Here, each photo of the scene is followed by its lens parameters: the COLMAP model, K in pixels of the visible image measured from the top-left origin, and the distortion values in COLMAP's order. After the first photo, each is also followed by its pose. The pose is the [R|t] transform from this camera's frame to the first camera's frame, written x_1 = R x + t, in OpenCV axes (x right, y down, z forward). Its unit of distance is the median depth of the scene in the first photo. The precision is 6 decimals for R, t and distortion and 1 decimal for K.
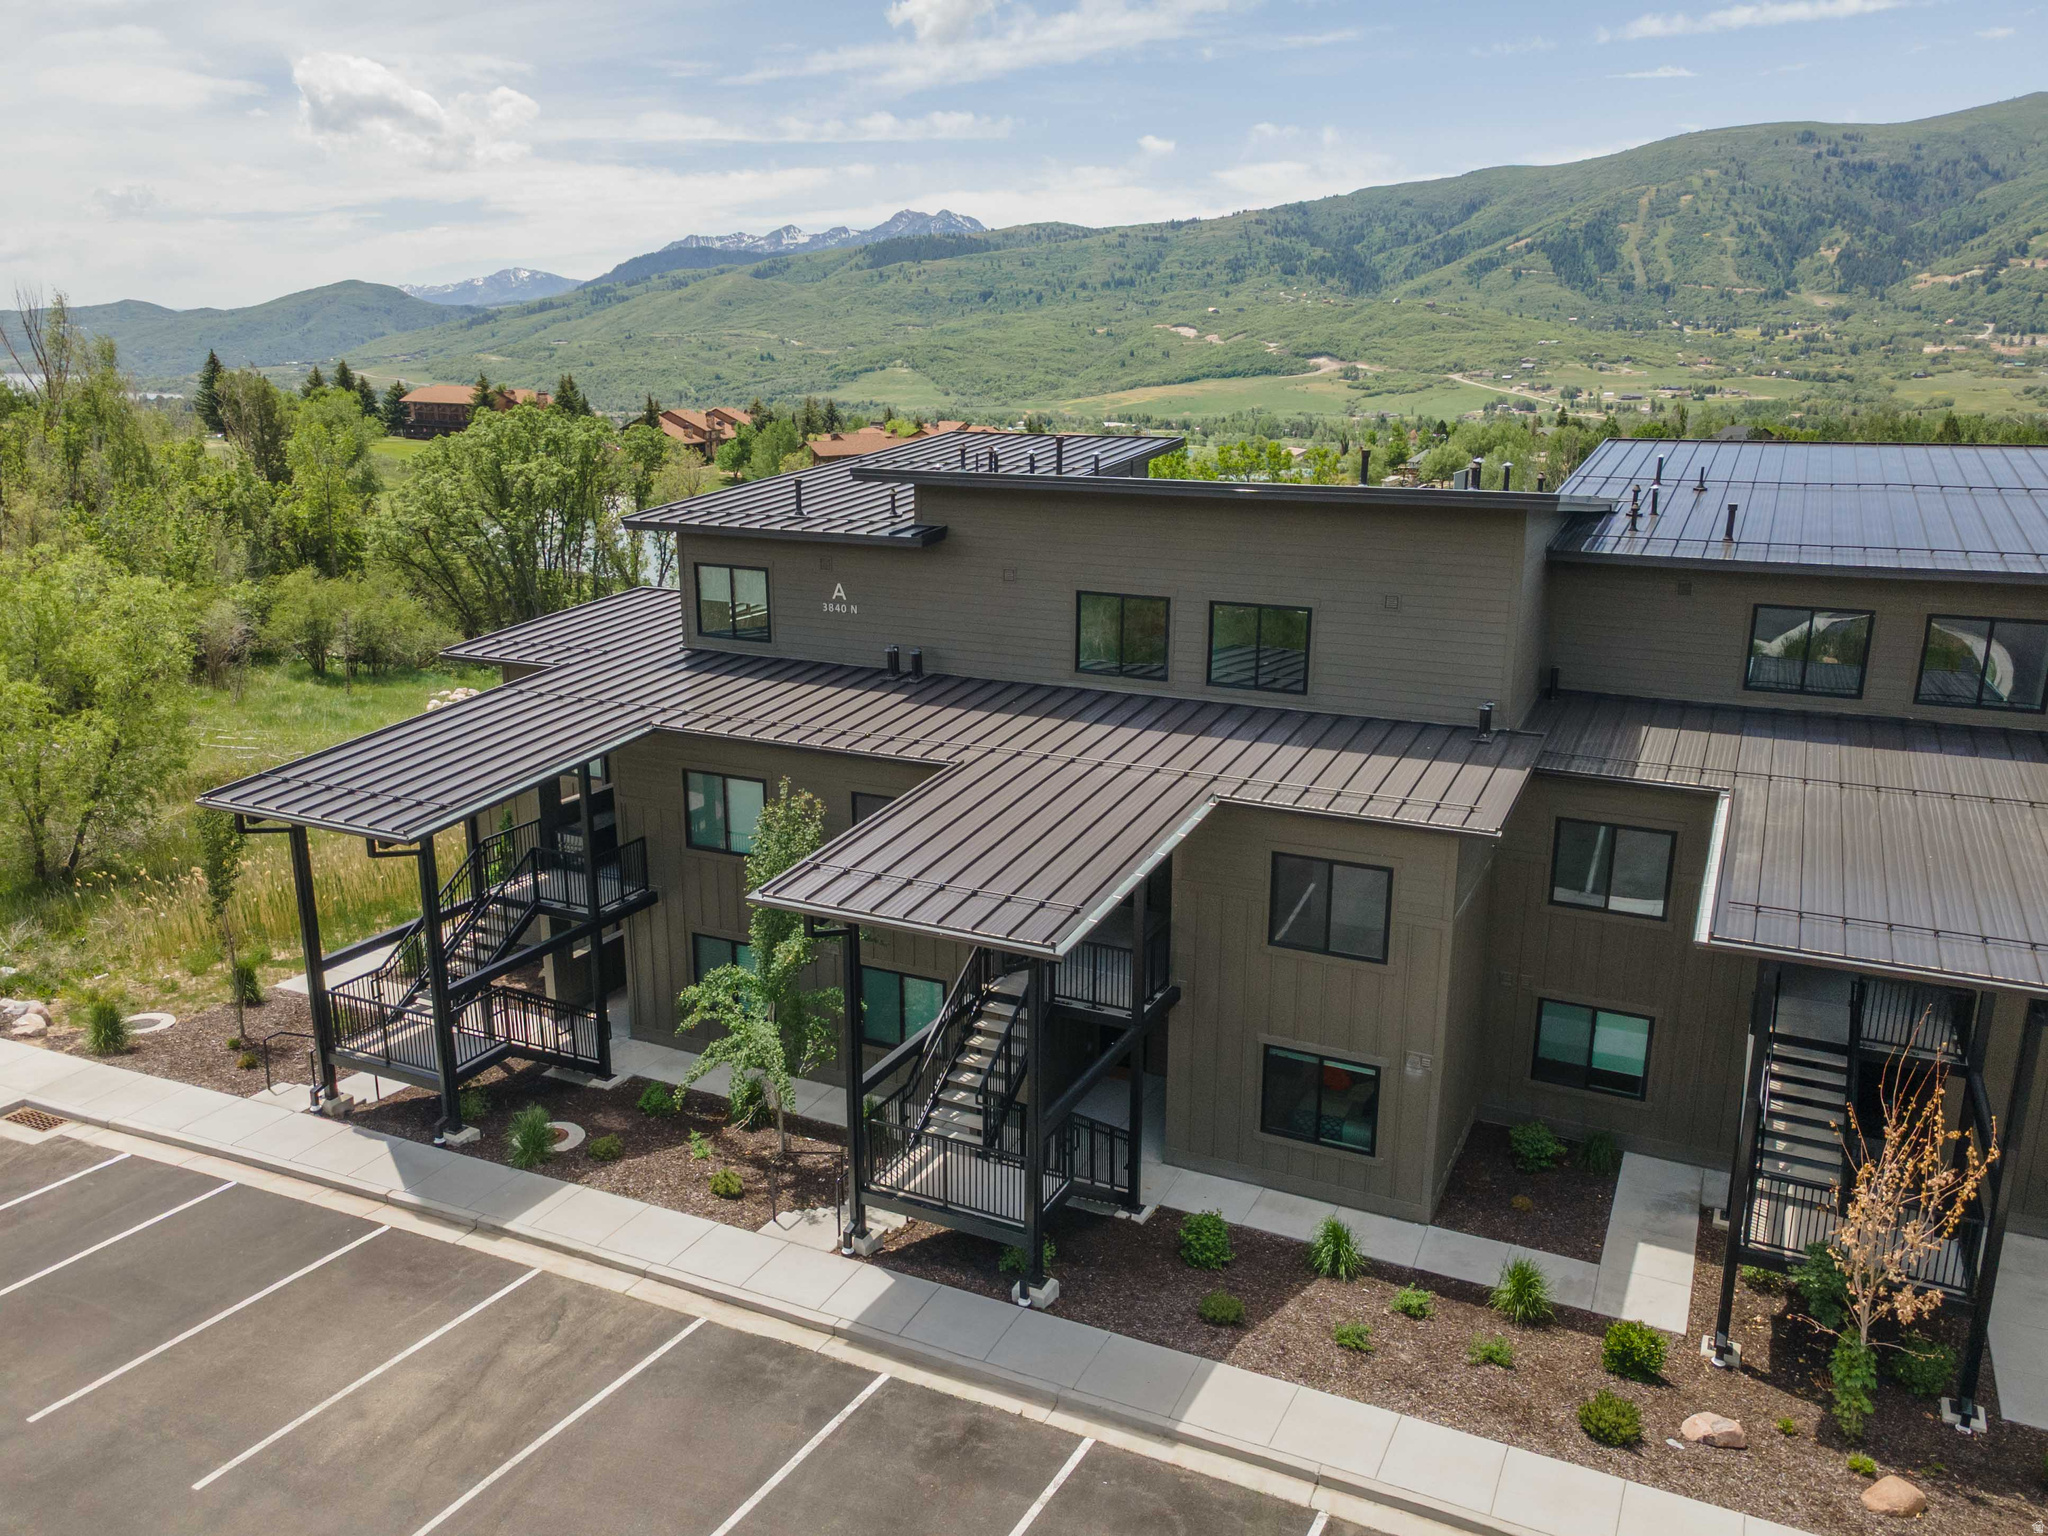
lens RADIAL K [[1518.0, 0, 1024.0], [0, 1518.0, 768.0], [0, 0, 1]] dist [0.057613, 0.004008]
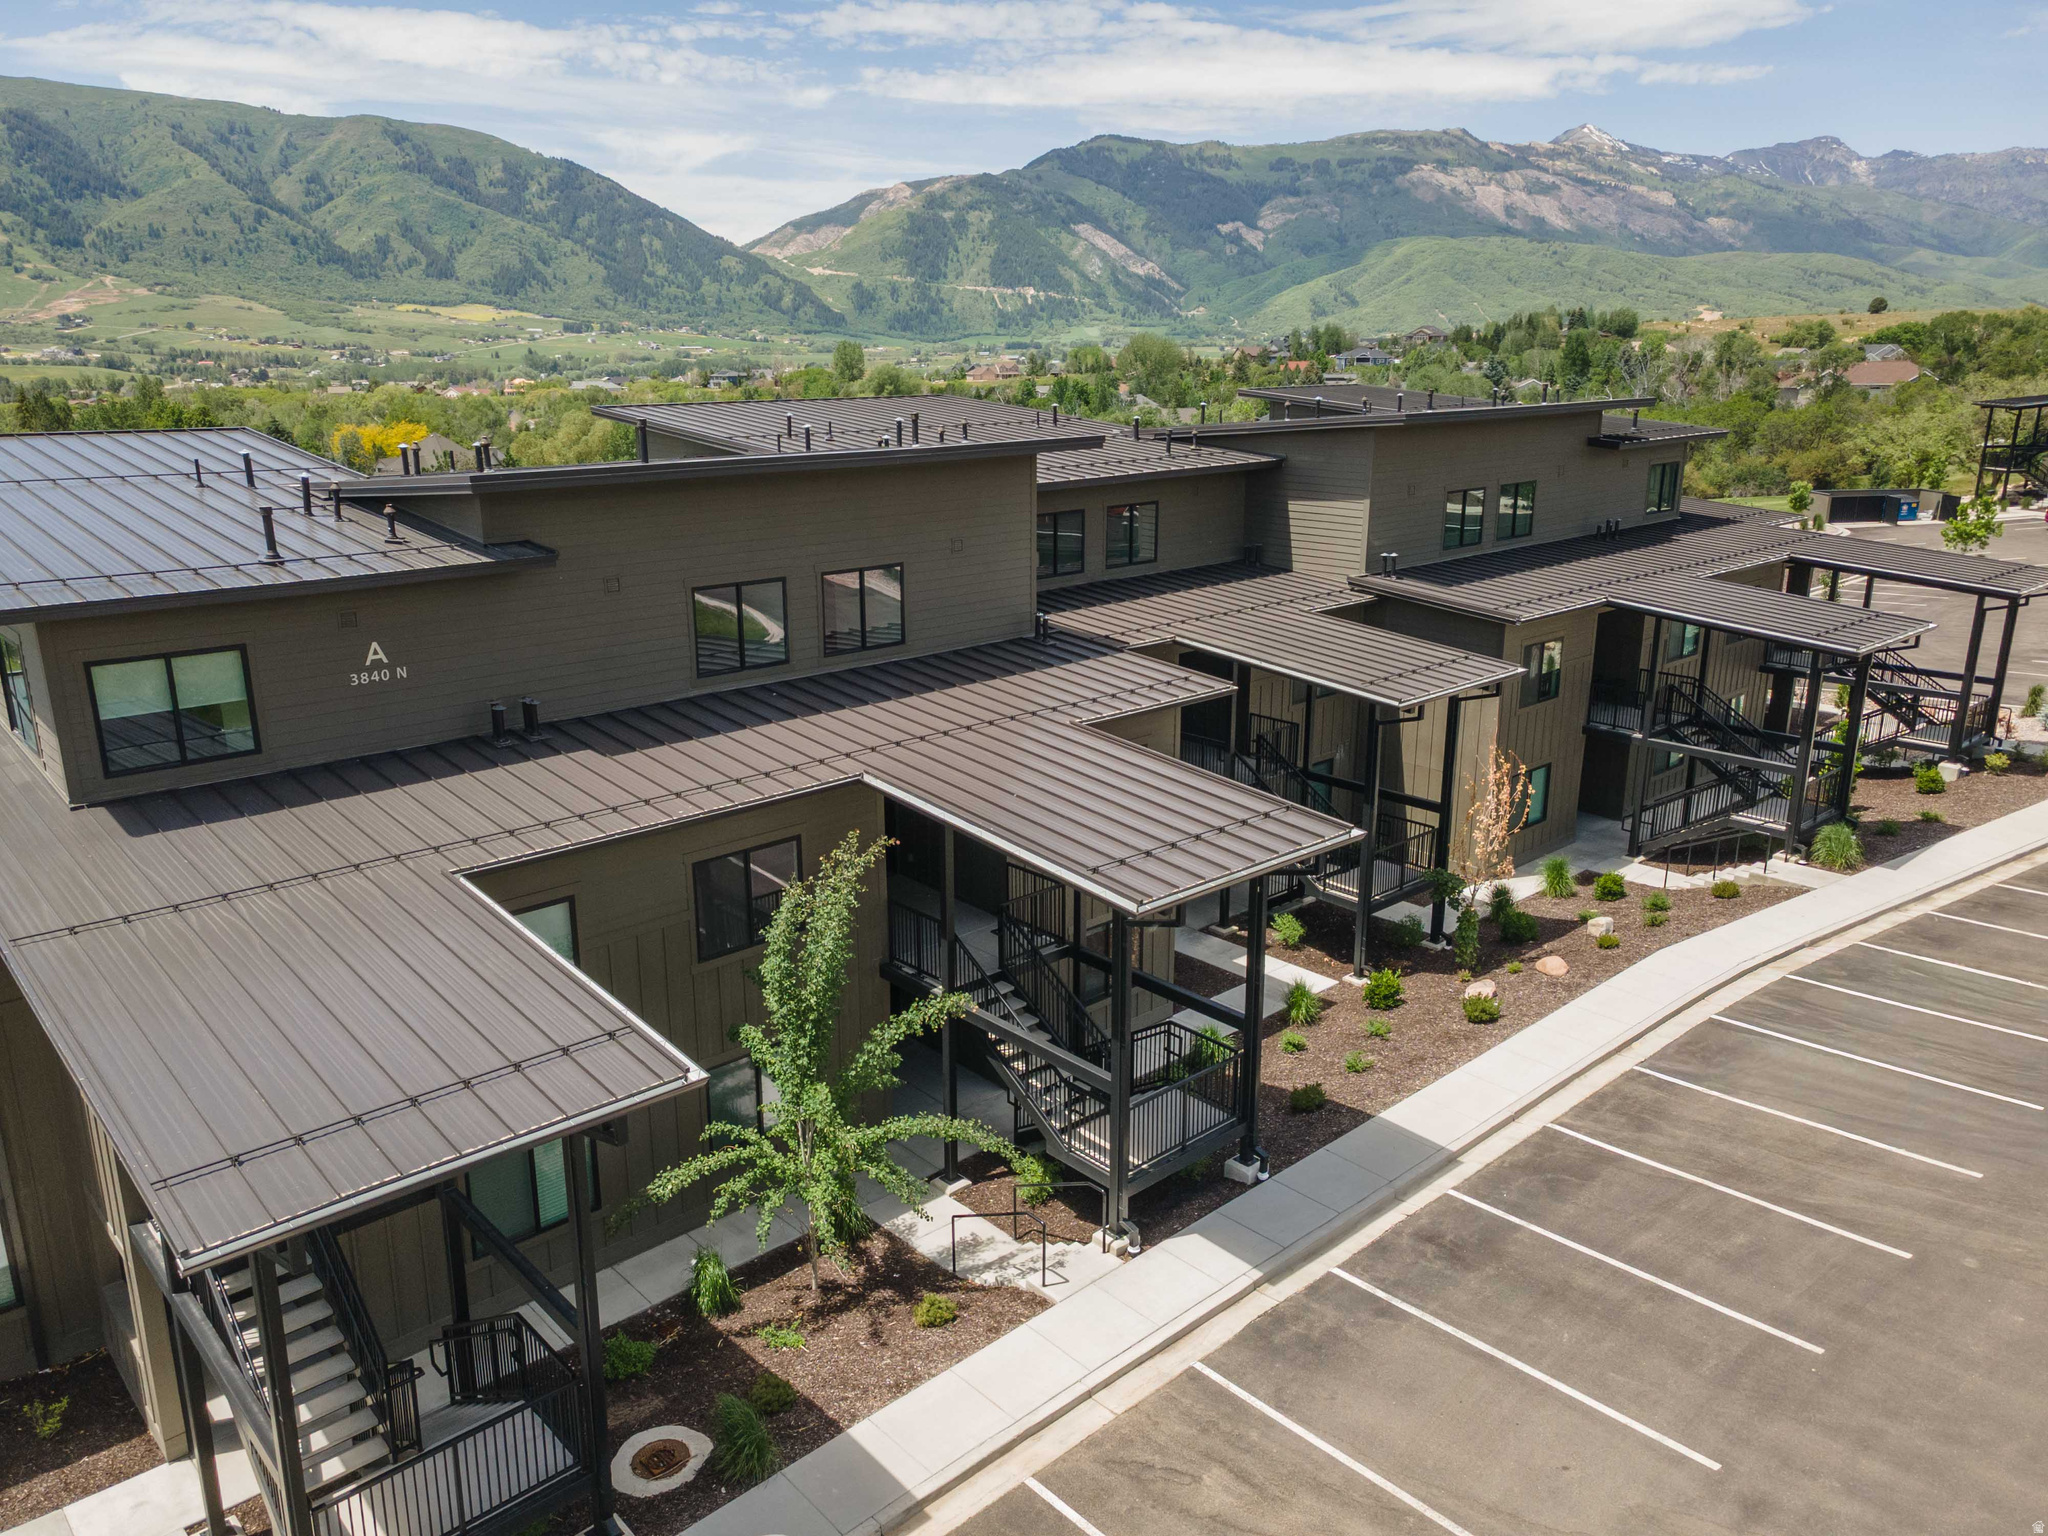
lens RADIAL K [[1467.1, 0, 1024.0], [0, 1467.1, 768.0], [0, 0, 1]] dist [0.031595, 0.022733]
pose [[0.393876, -0.262792, 0.880796, -0.892882], [0.250119, 0.952741, 0.172408, -0.153604], [-0.884479, 0.152396, 0.440991, 0.612811]]
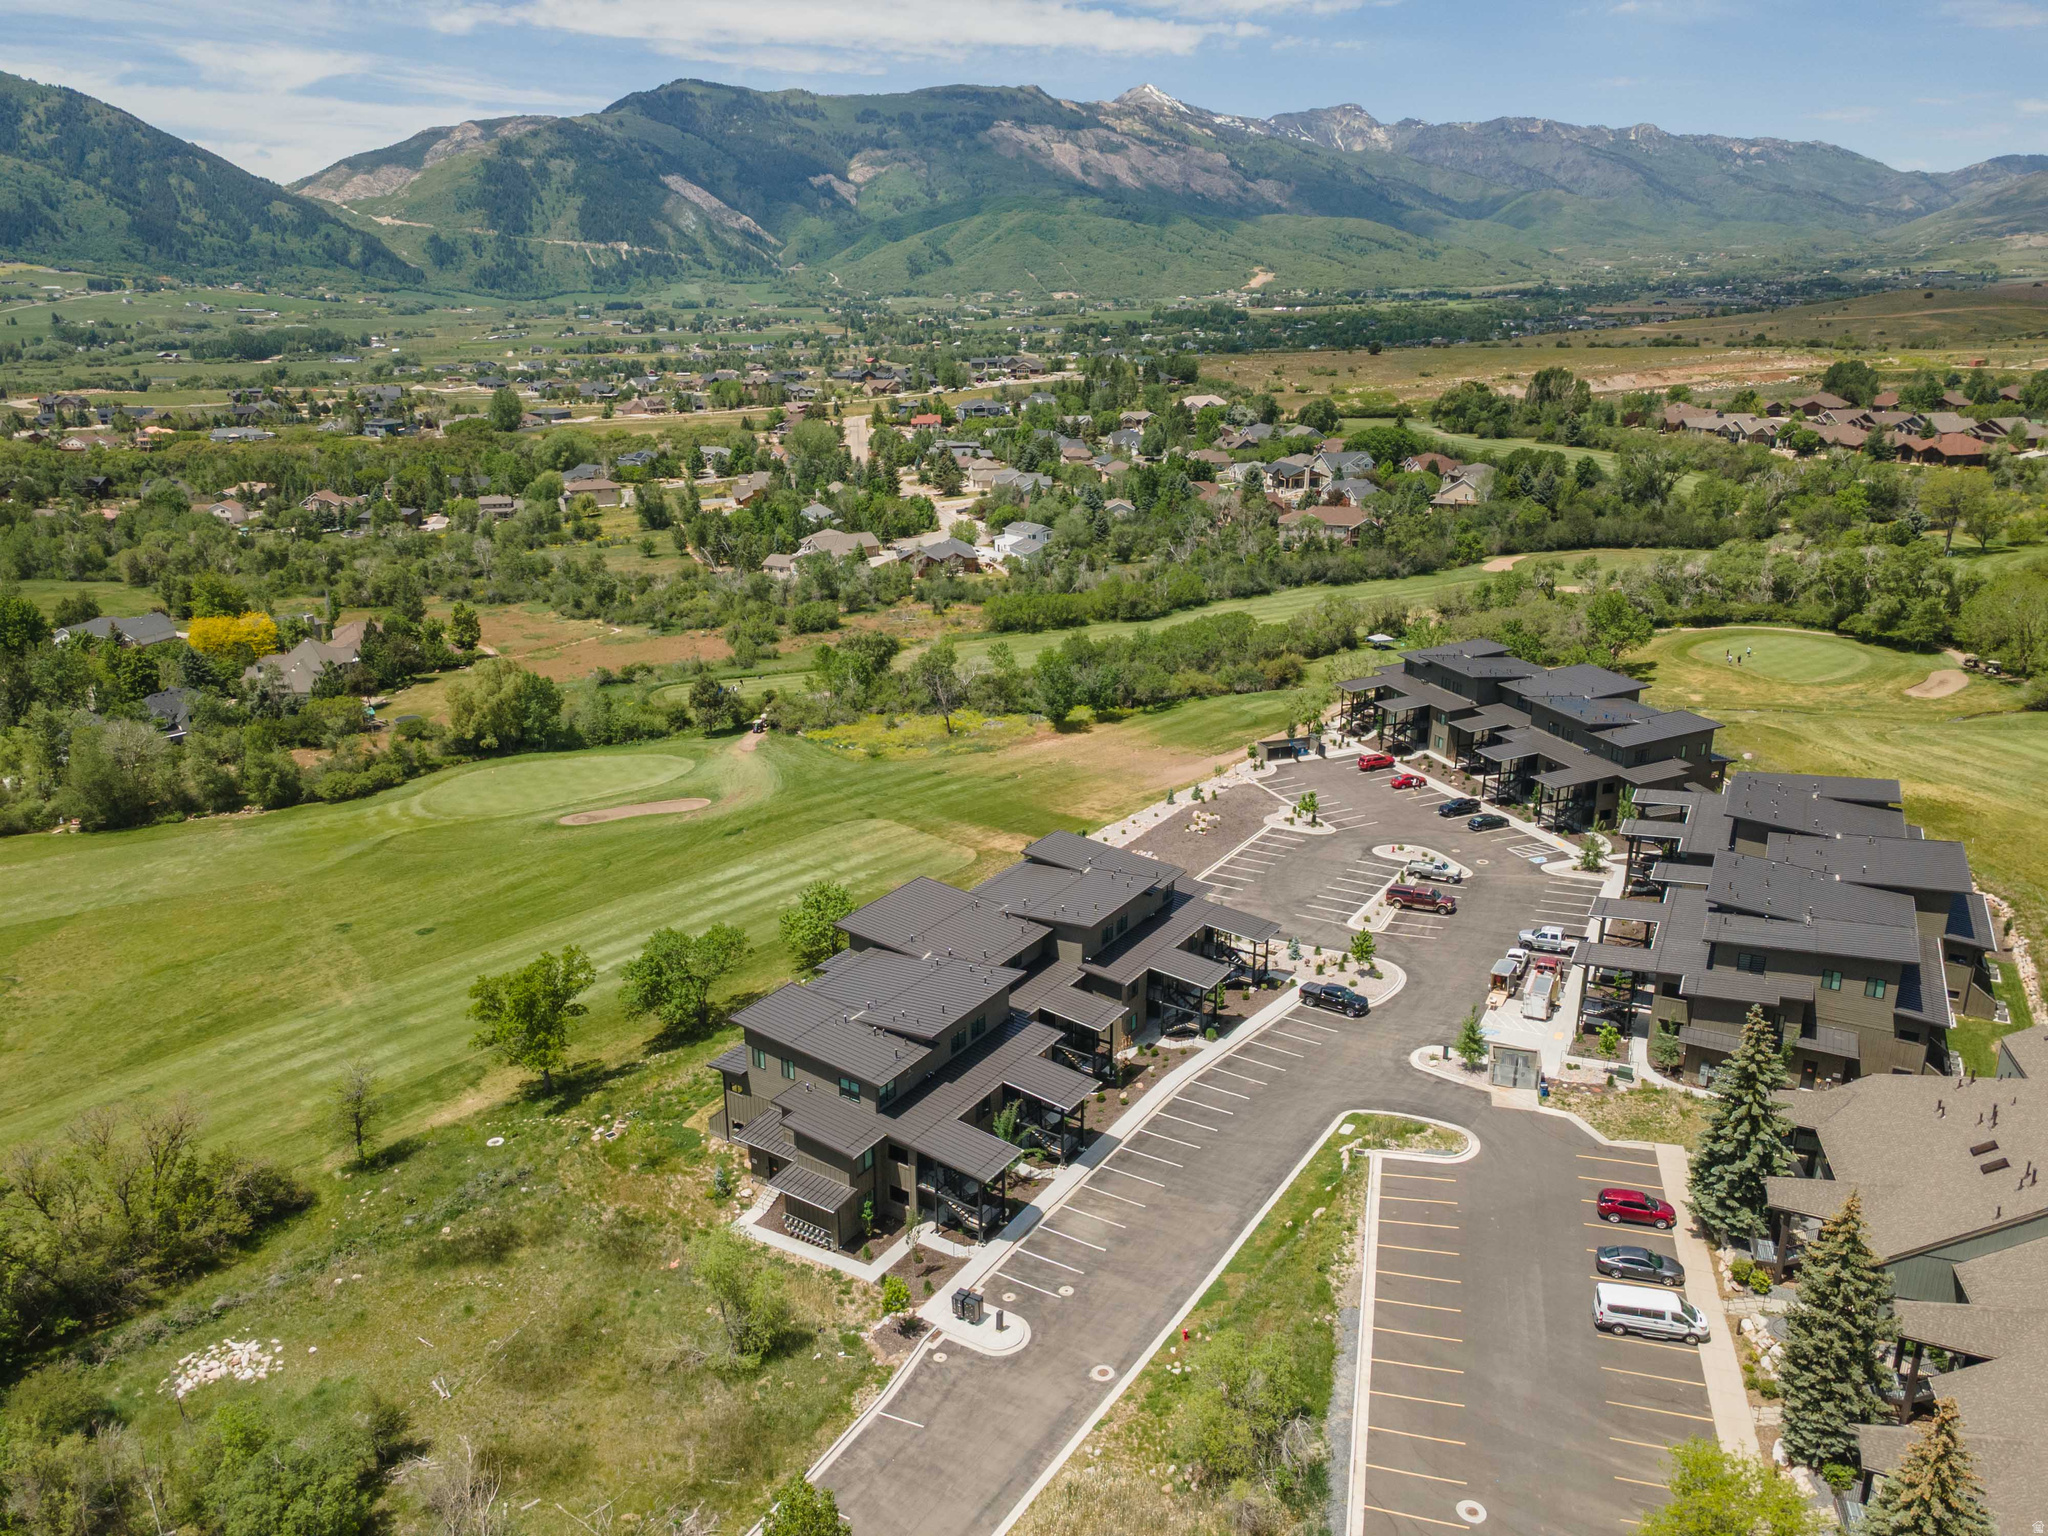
lens RADIAL K [[1467.1, 0, 1024.0], [0, 1467.1, 768.0], [0, 0, 1]] dist [0.031595, 0.022733]
pose [[0.143133, -0.320050, 0.936526, -4.355502], [0.265372, 0.924030, 0.275222, -2.331851], [-0.953462, 0.209135, 0.217191, -0.213974]]
